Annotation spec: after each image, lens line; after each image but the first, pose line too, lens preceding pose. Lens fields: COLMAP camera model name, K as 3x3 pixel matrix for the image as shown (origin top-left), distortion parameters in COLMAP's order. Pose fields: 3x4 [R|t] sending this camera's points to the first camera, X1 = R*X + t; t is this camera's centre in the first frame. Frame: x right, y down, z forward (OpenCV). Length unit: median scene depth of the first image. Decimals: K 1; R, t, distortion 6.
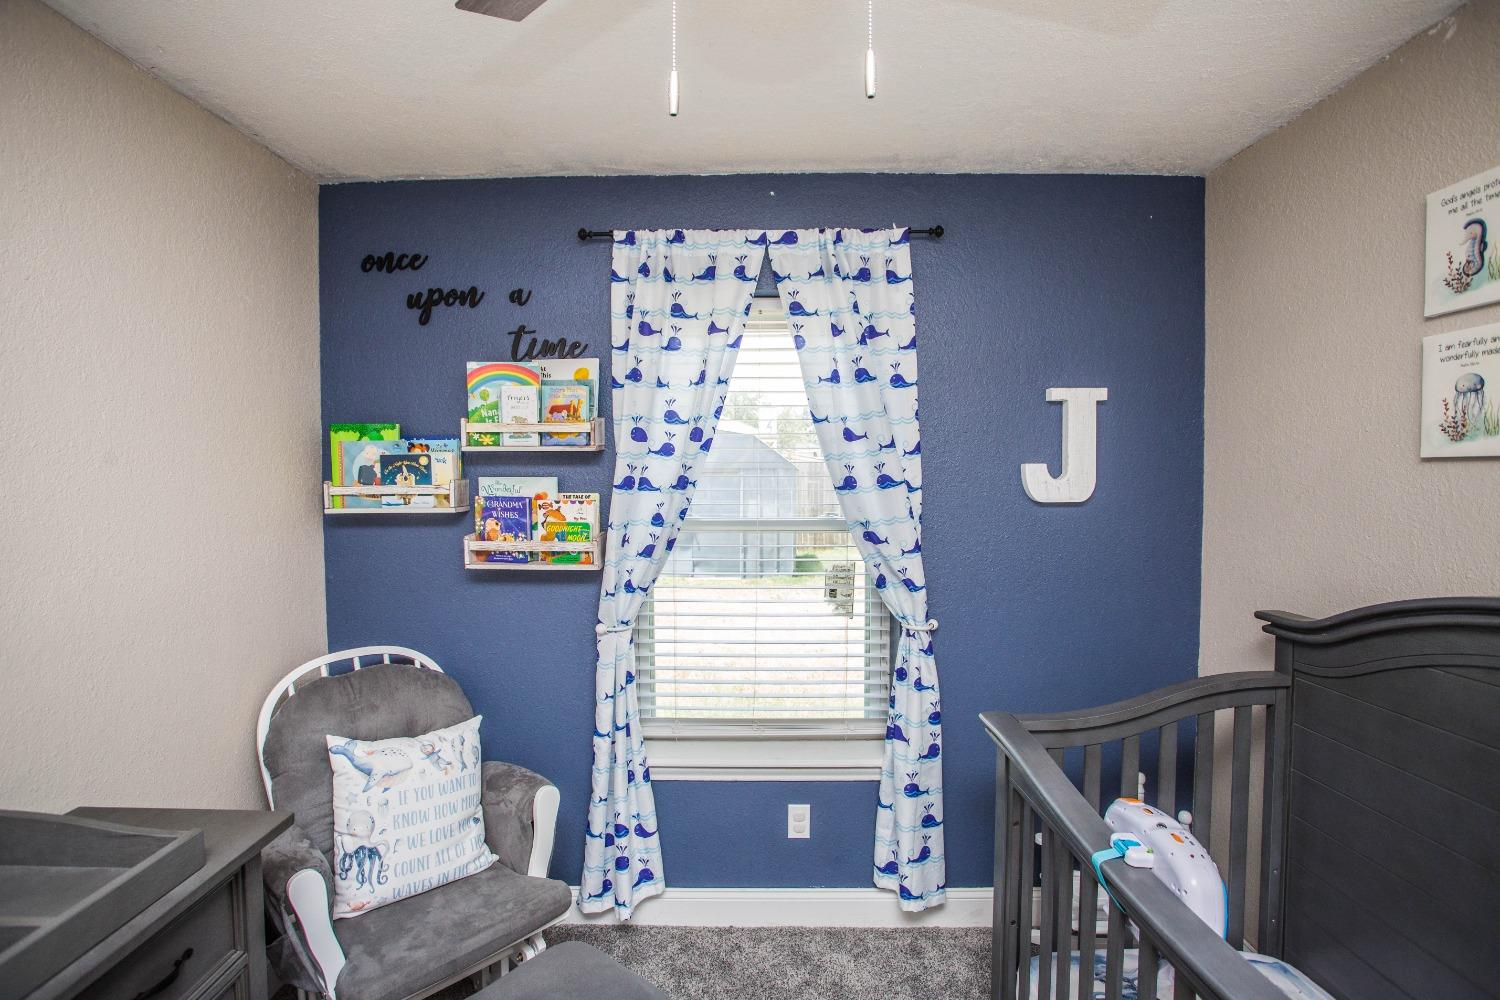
lens RADIAL K [[732.2, 0, 748.8], [0, 732.2, 493.9], [0, 0, 1]] dist [-0.084075, 0.033936]
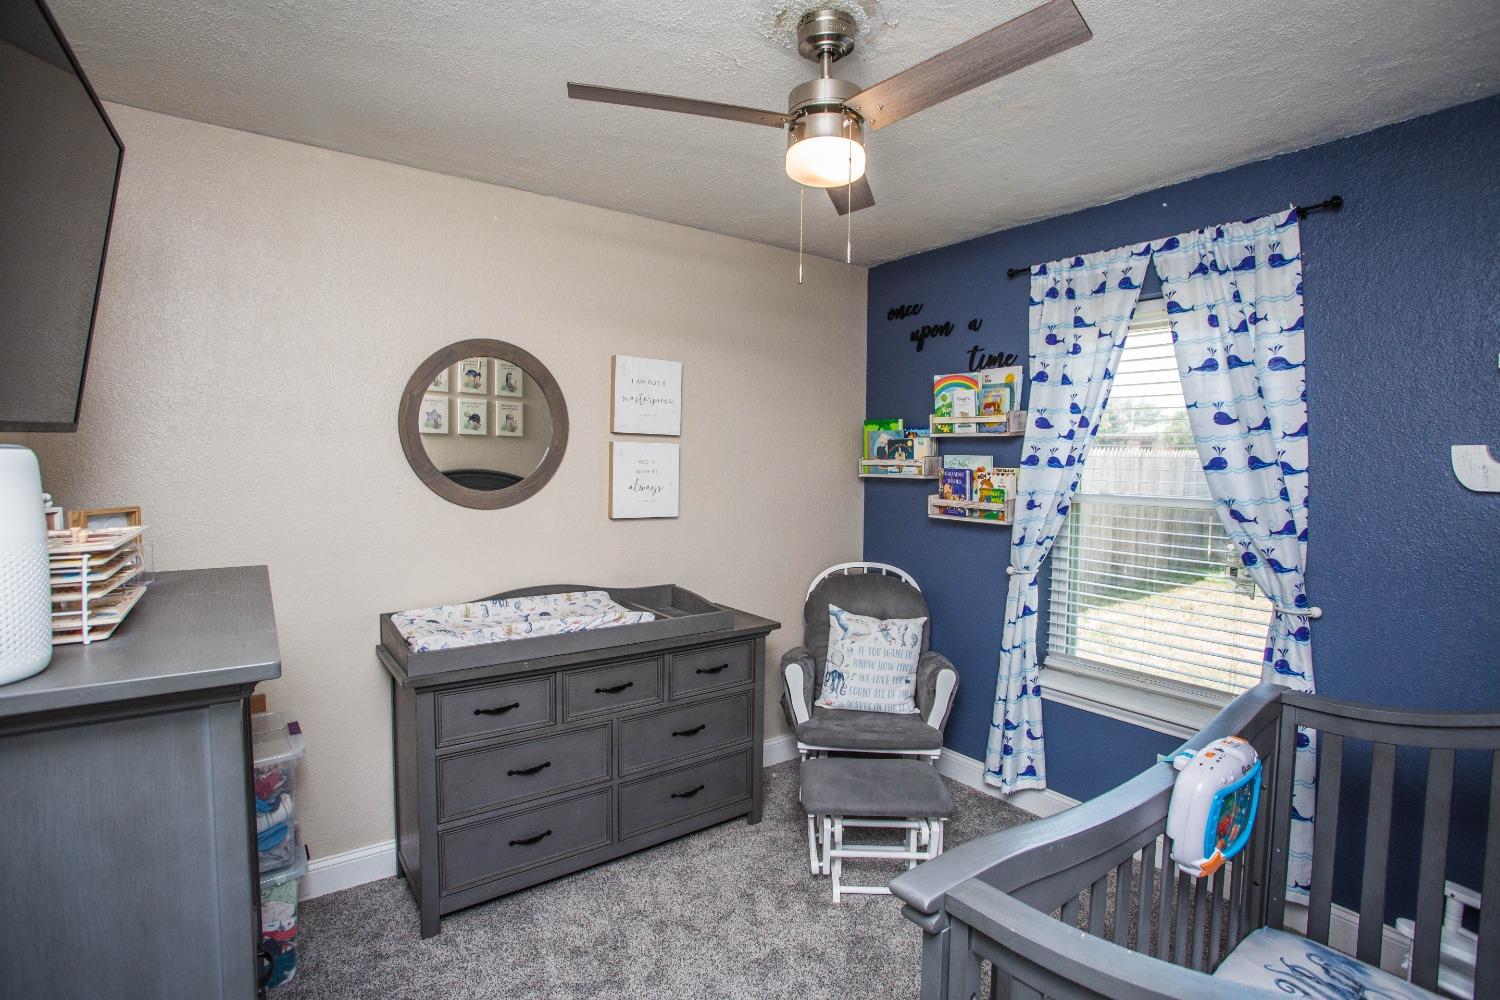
lens RADIAL K [[732.2, 0, 748.8], [0, 732.2, 493.9], [0, 0, 1]] dist [-0.084075, 0.033936]
pose [[0.593991, 0.049294, -0.802960, 0.565527], [-0.044088, 0.998616, 0.028691, 0.029766], [0.803263, 0.018358, 0.595342, -0.168646]]
